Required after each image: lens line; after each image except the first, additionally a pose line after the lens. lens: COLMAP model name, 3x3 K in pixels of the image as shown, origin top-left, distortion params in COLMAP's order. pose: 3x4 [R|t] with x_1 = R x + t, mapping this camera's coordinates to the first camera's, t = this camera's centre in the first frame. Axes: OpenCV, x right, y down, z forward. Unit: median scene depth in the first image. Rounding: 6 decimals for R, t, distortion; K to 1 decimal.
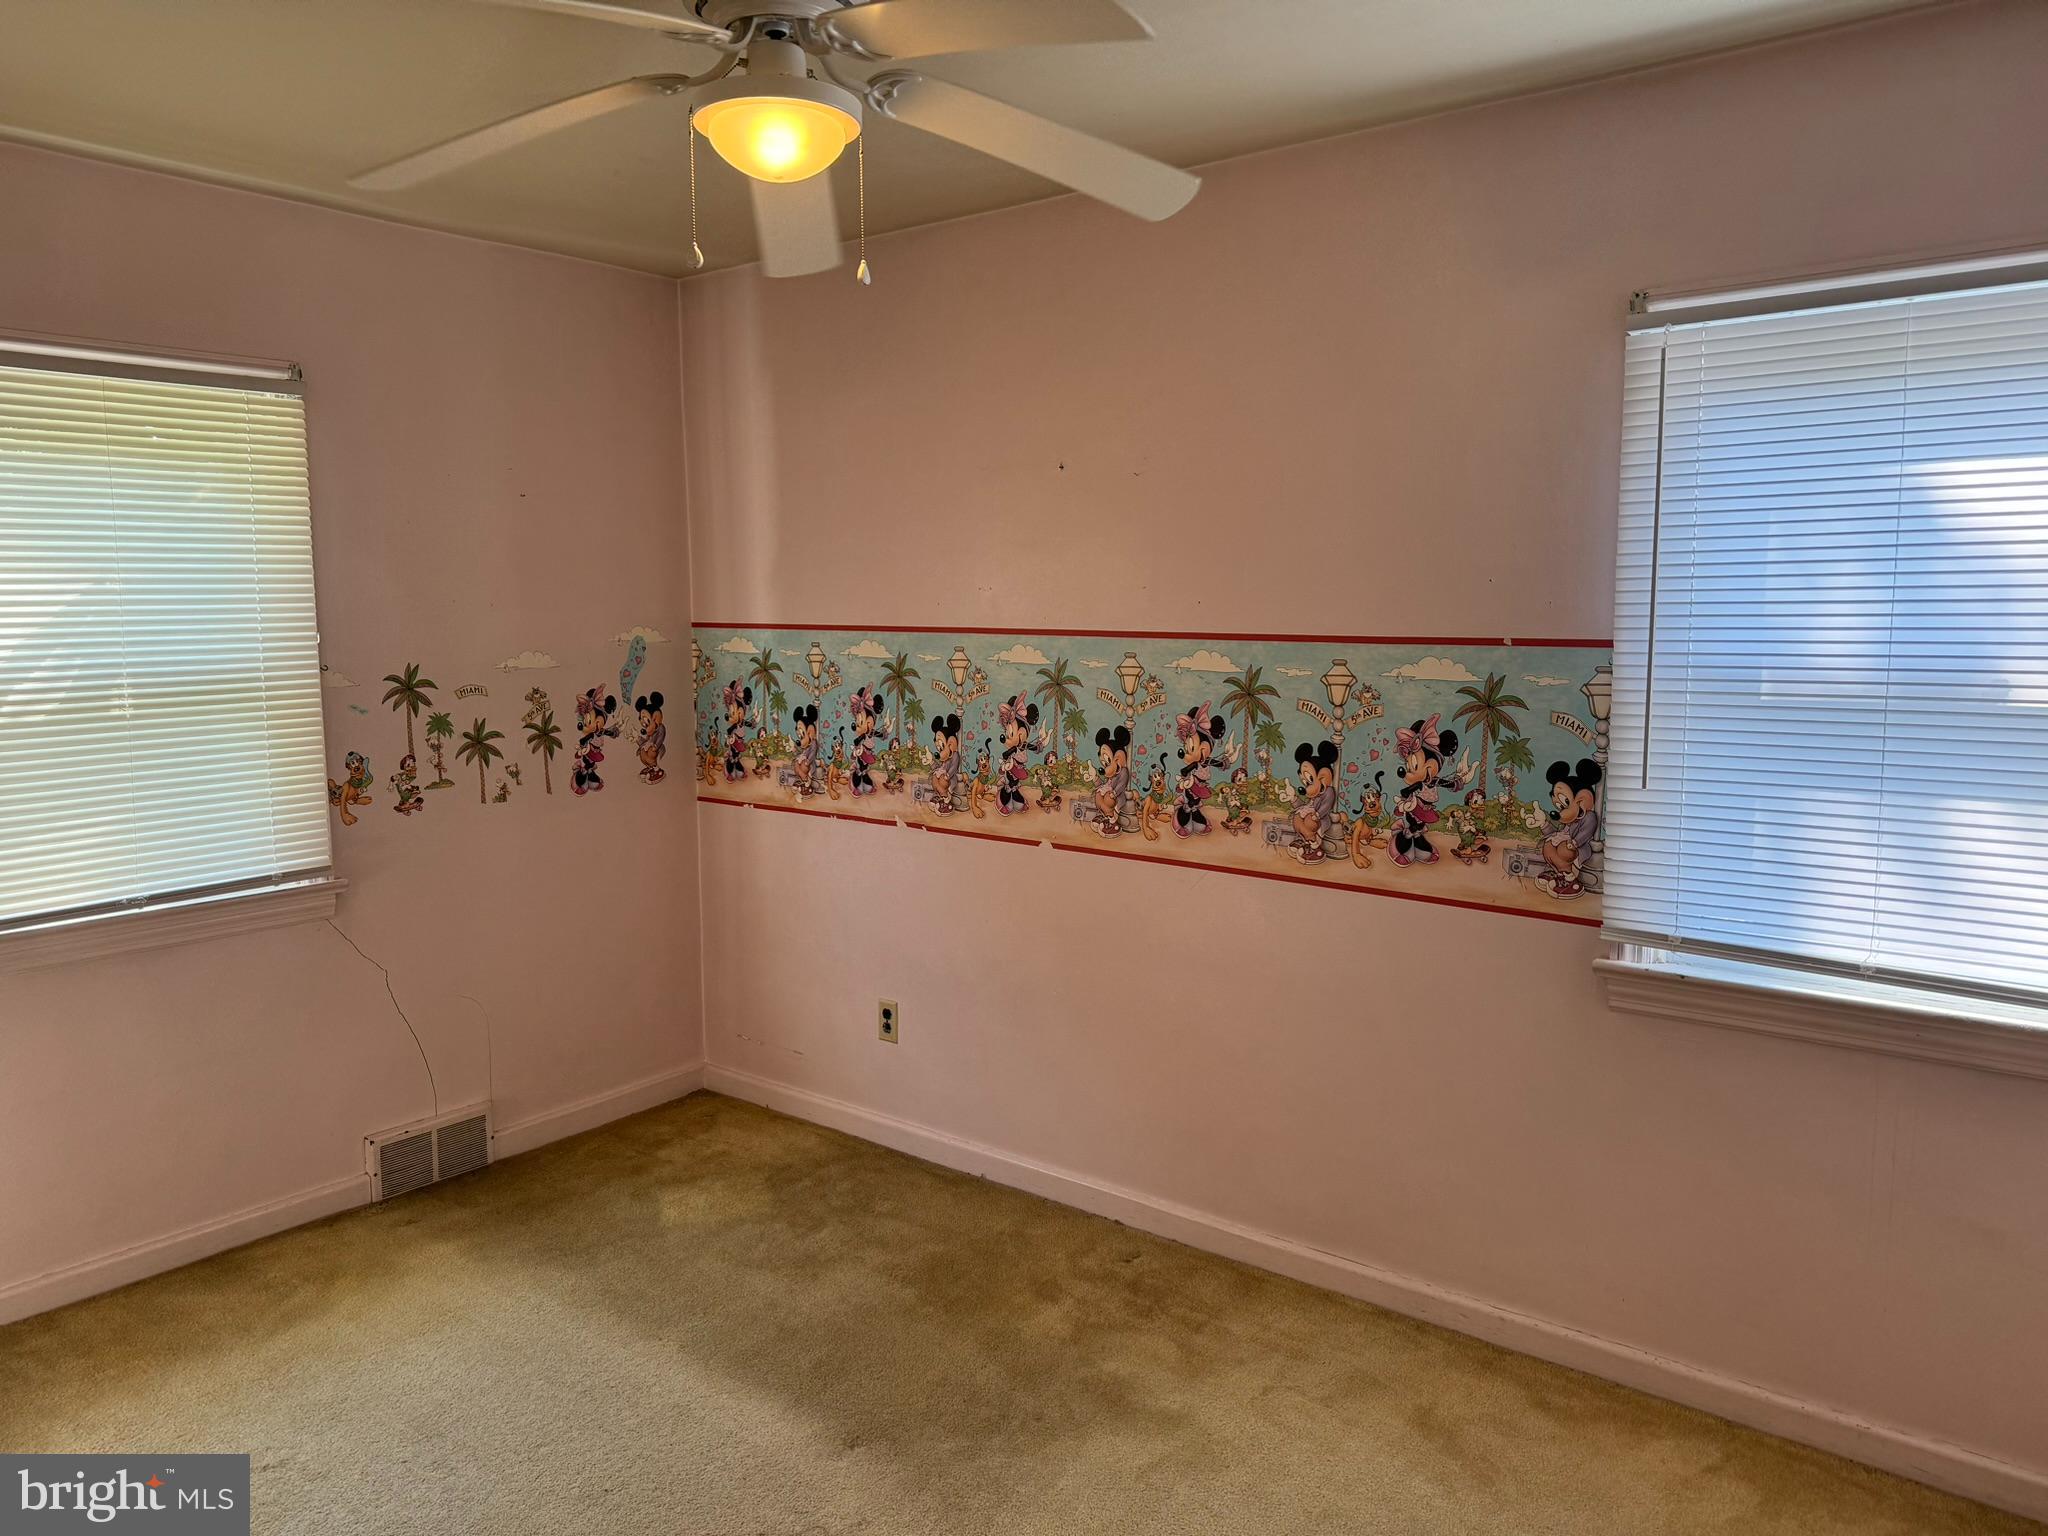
lens RADIAL K [[1433.9, 0, 1024.0], [0, 1433.9, 768.0], [0, 0, 1]] dist [-0.001592, -0.040432]
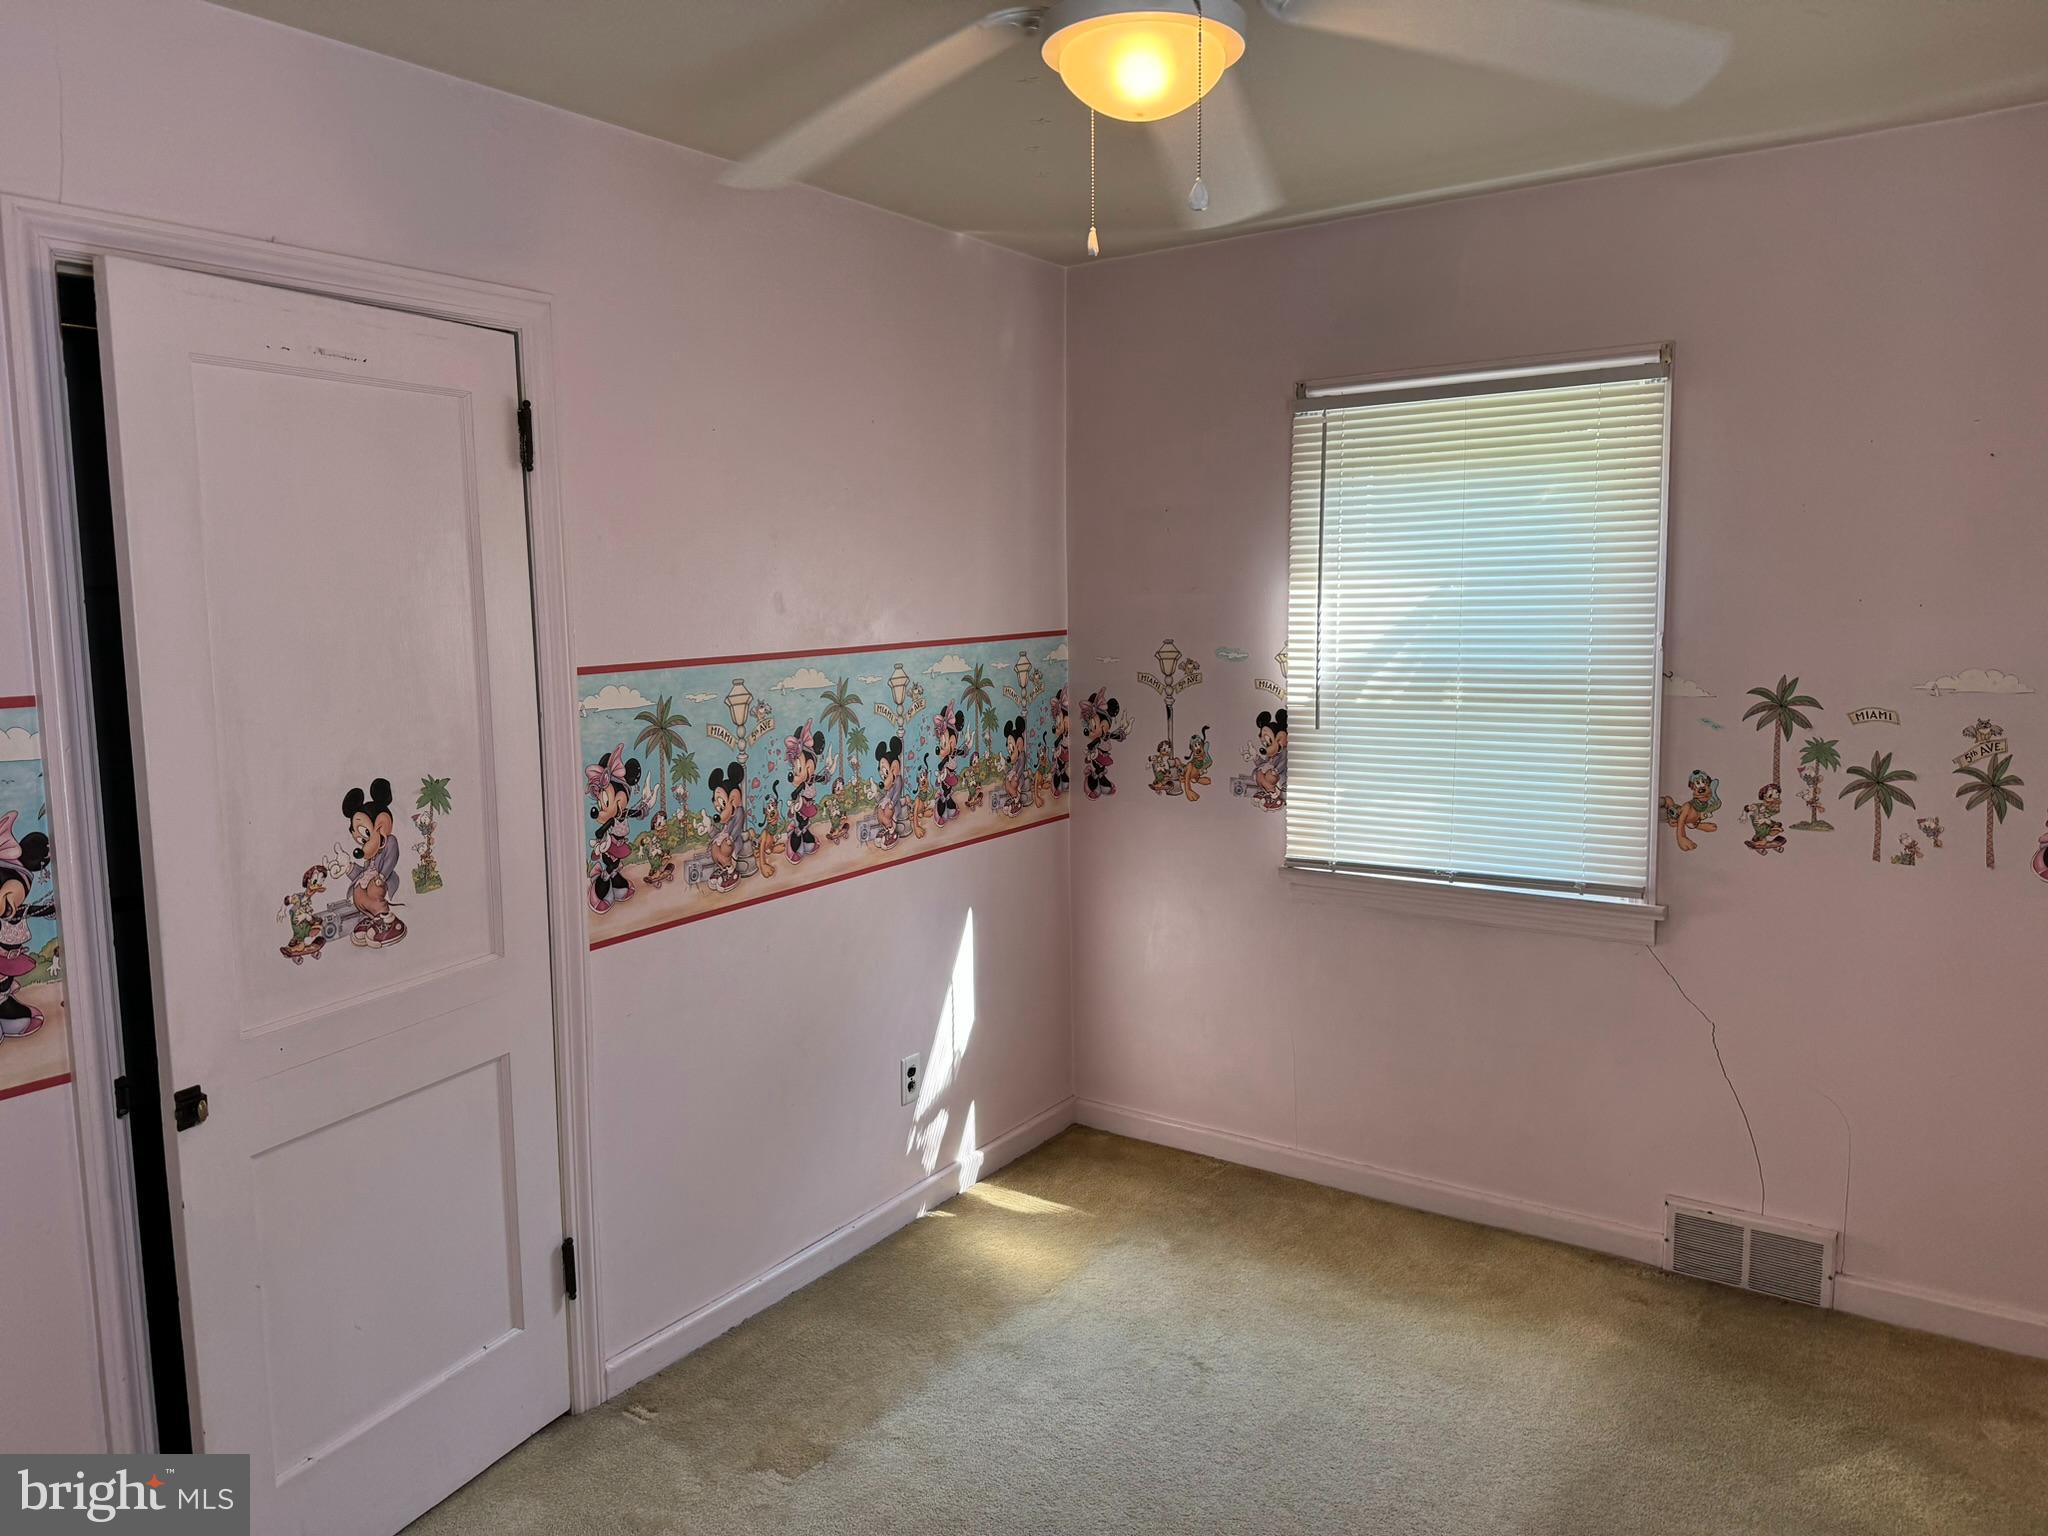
lens RADIAL K [[1365.1, 0, 1025.5], [0, 1365.1, 774.4], [0, 0, 1]] dist [0.049723, -0.044874]
pose [[0.078127, 0.118100, -0.989923, 0.343429], [-0.115133, 0.987384, 0.108711, -0.053008], [0.990273, 0.105479, 0.090739, 0.496998]]
